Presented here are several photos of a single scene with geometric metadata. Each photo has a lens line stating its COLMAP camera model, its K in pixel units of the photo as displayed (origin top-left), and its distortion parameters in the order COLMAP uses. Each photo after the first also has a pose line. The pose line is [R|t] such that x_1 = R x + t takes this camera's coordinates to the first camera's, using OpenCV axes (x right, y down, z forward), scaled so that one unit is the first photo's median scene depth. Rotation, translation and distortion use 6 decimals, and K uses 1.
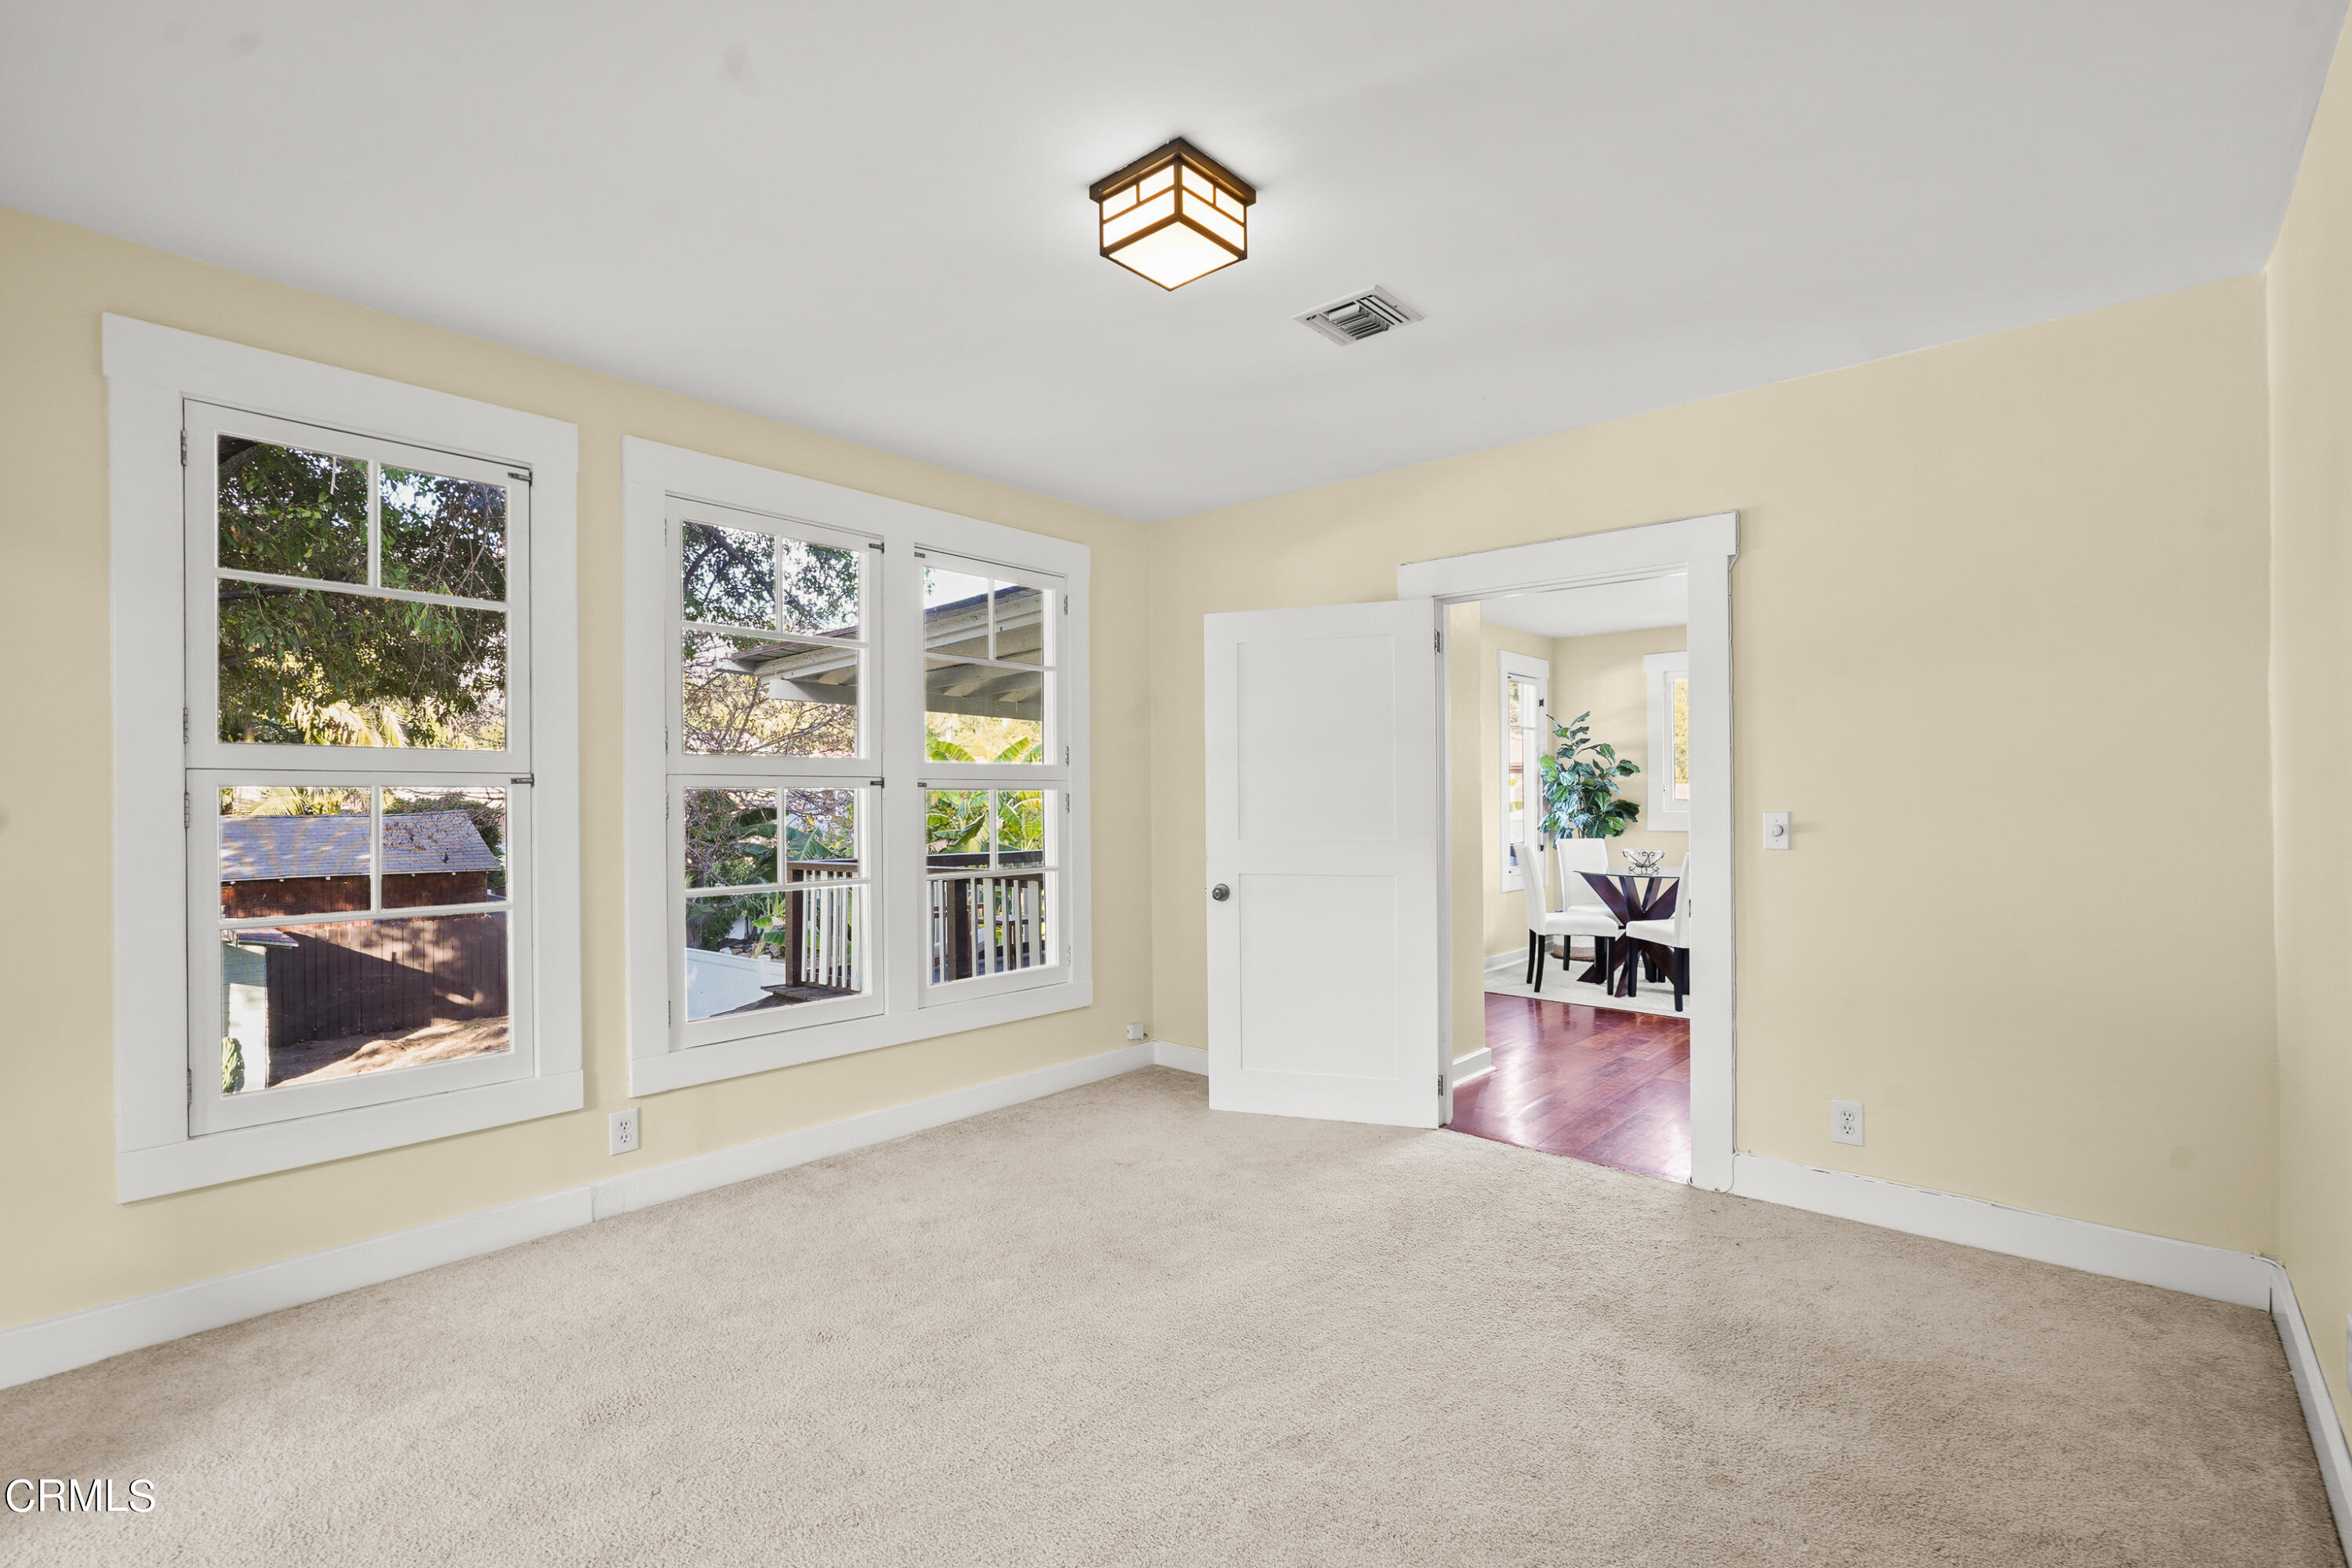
lens RADIAL K [[1068.0, 0, 1161.8], [0, 1068.0, 785.3], [0, 0, 1]] dist [0.000715, -0.000640]
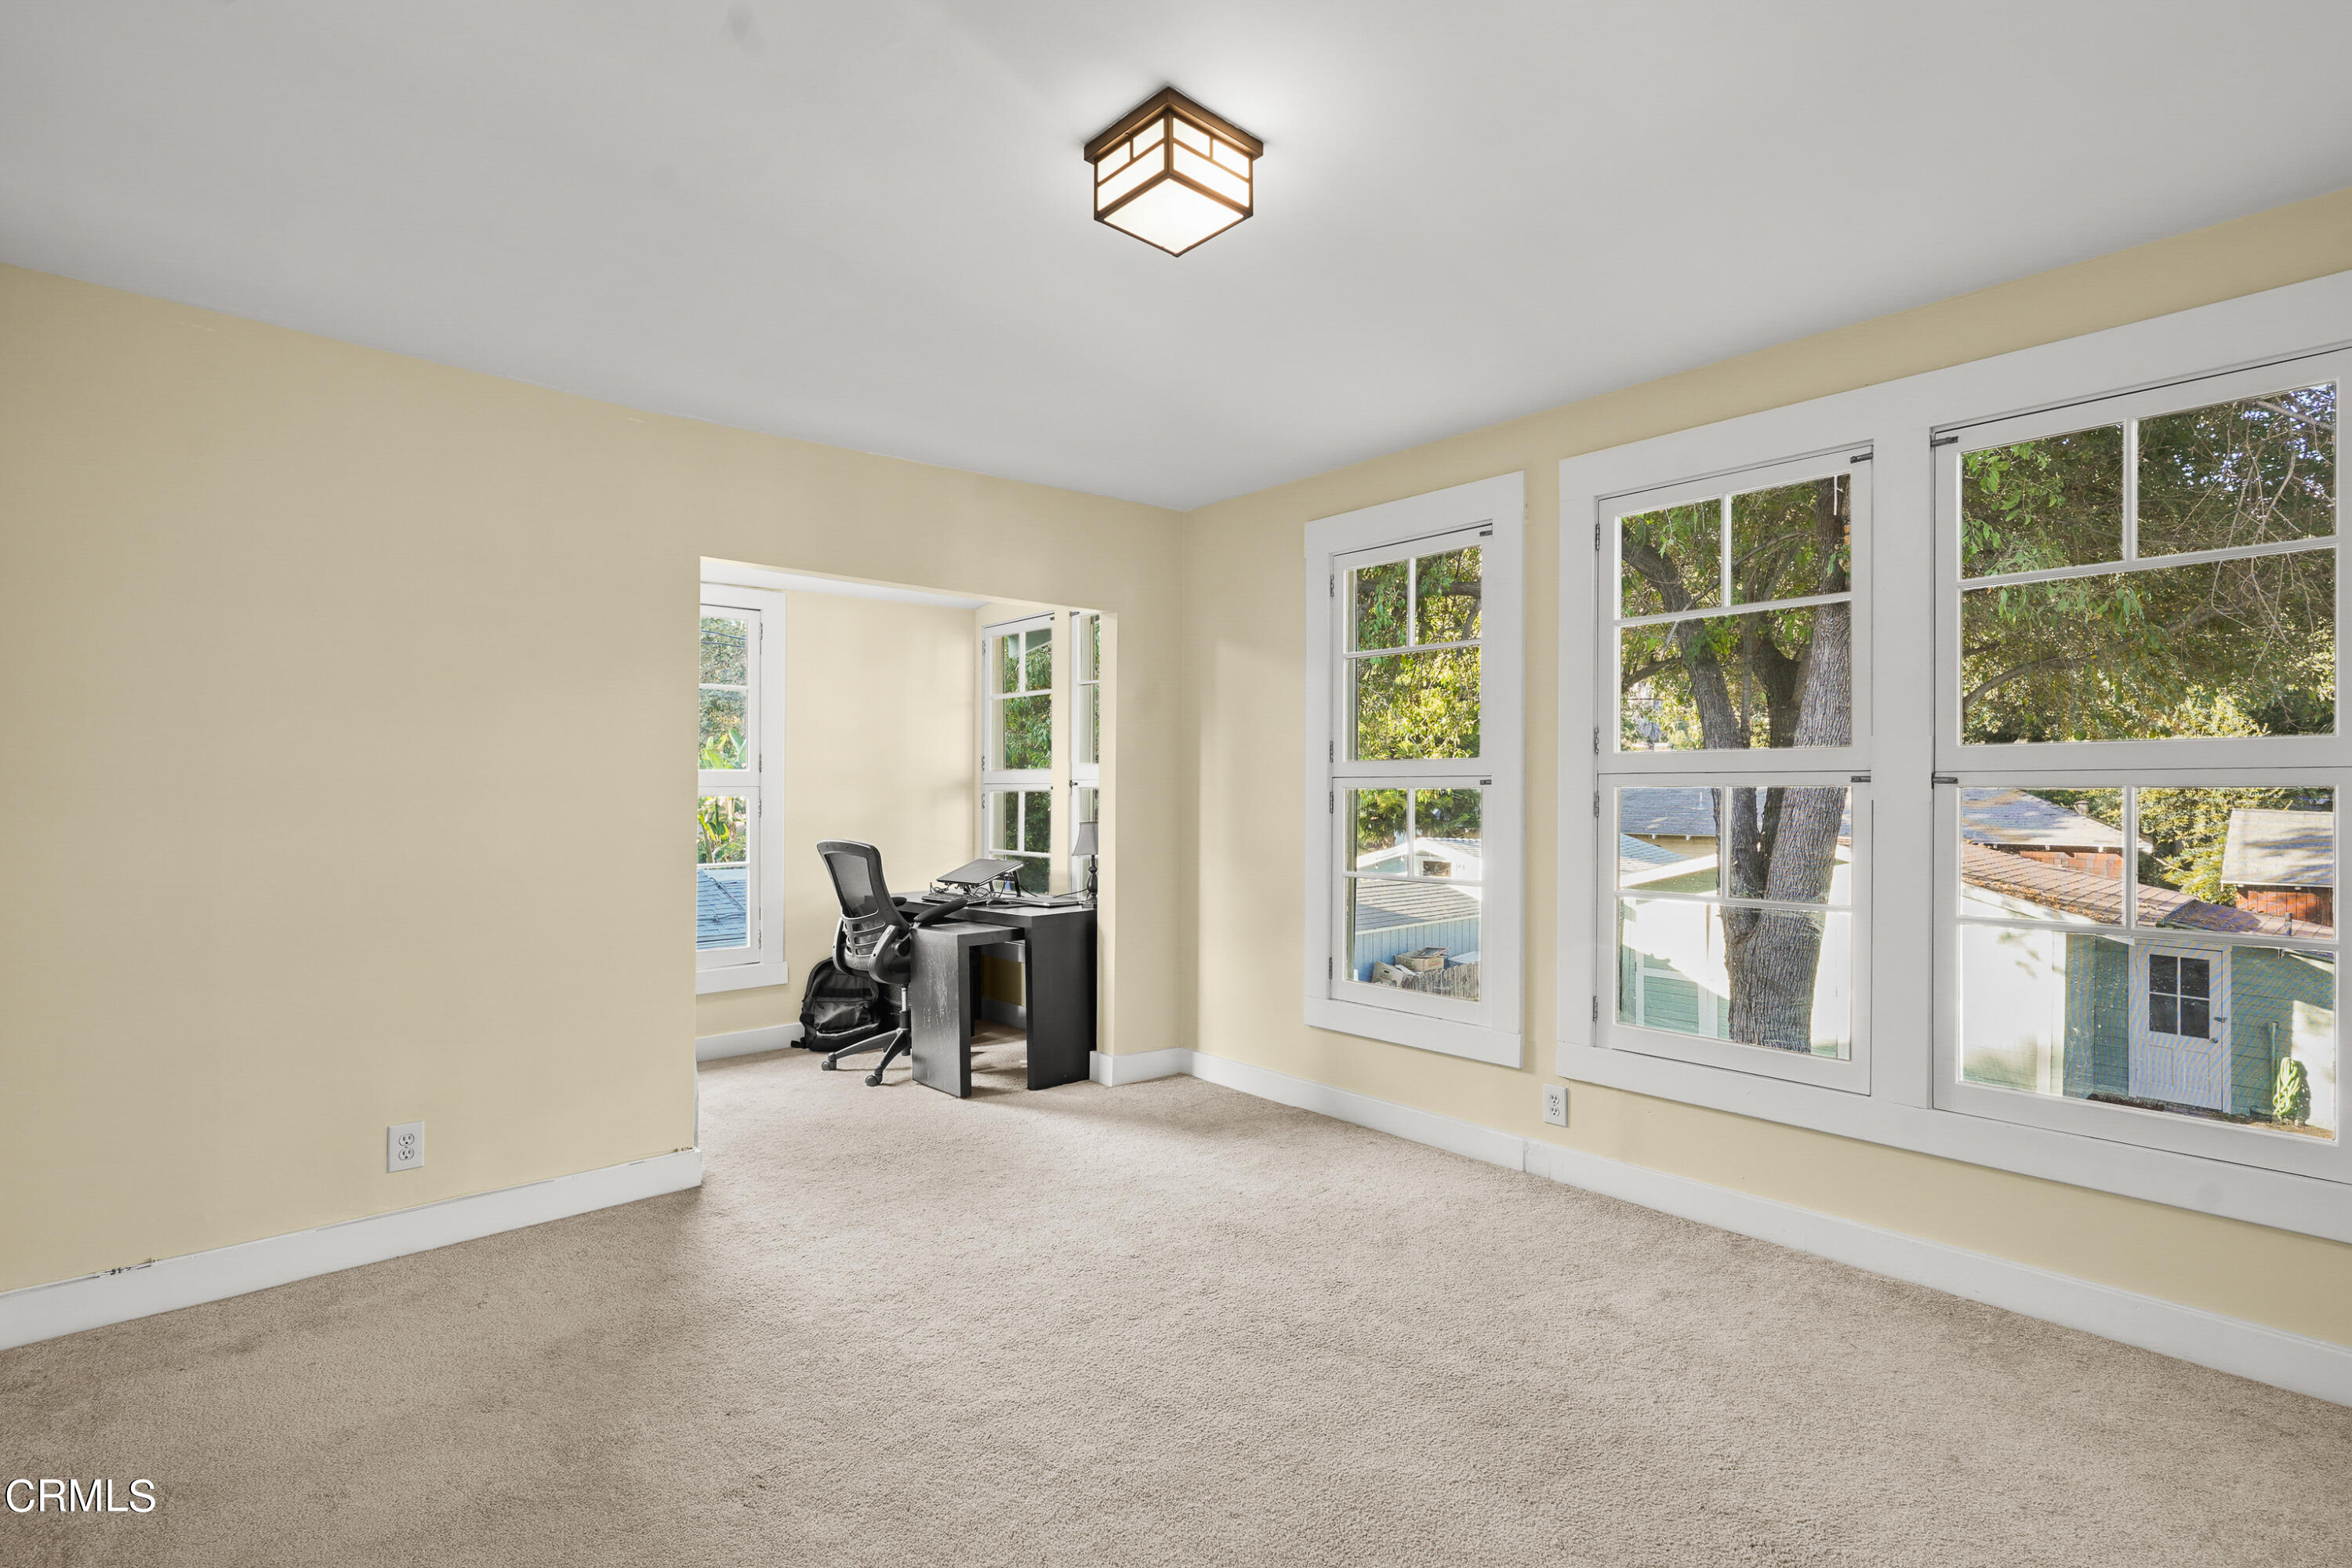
lens RADIAL K [[1068.0, 0, 1167.0], [0, 1068.0, 786.5], [0, 0, 1]] dist [0.000715, -0.000640]
pose [[-0.091940, -0.002369, -0.995762, 0.611361], [0.008086, 0.999962, -0.003125, 0.001288], [0.995732, -0.008339, -0.091917, 0.709305]]
